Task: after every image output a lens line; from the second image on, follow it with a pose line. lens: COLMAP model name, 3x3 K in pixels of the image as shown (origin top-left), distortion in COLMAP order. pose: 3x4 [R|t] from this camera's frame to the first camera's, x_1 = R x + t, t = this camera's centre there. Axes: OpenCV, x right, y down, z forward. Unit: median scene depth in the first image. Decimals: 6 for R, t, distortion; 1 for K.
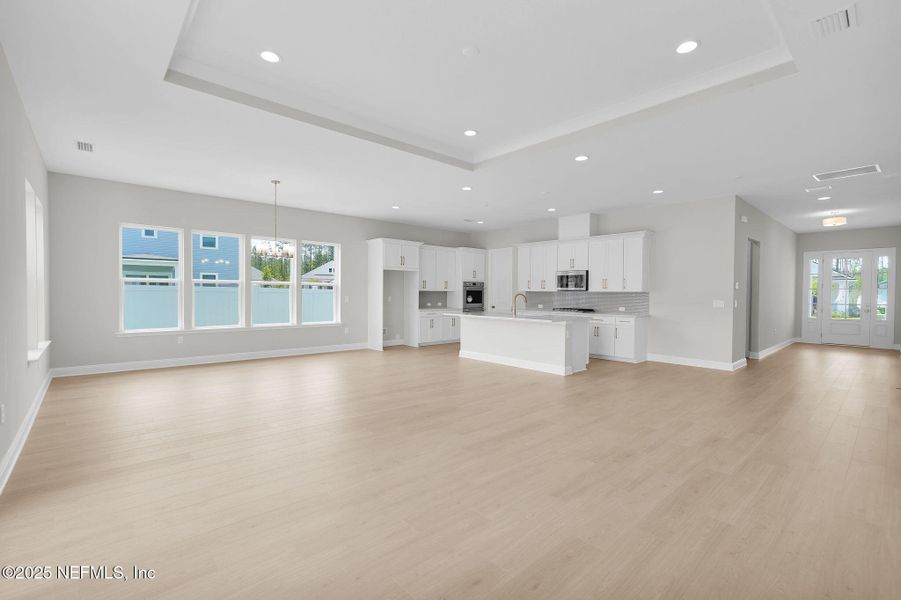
lens RADIAL K [[403.4, 0, 450.6], [0, 403.4, 298.1], [0, 0, 1]] dist [-0.004127, 0.001235]
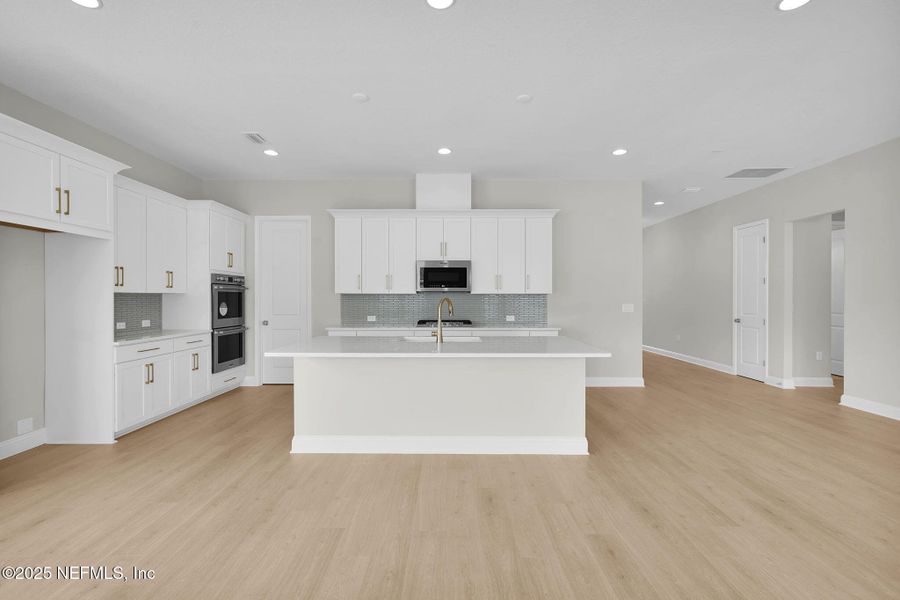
lens RADIAL K [[403.0, 0, 444.5], [0, 403.0, 301.5], [0, 0, 1]] dist [-0.004127, 0.001235]
pose [[0.671325, -0.014486, 0.741022, -0.159054], [0.014836, 0.999871, 0.006106, -0.007624], [-0.741015, 0.006895, 0.671453, 0.558605]]
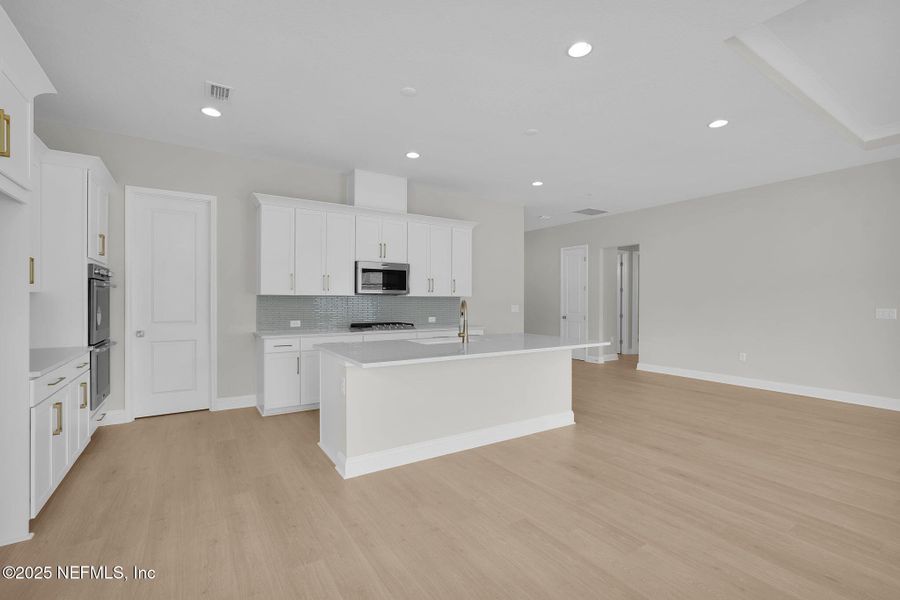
lens RADIAL K [[403.0, 0, 452.9], [0, 403.0, 303.9], [0, 0, 1]] dist [-0.004127, 0.001235]
pose [[0.151709, -0.017273, 0.988274, -0.282738], [0.011334, 0.999812, 0.015735, -0.012029], [-0.988360, 0.008814, 0.151876, 0.774430]]
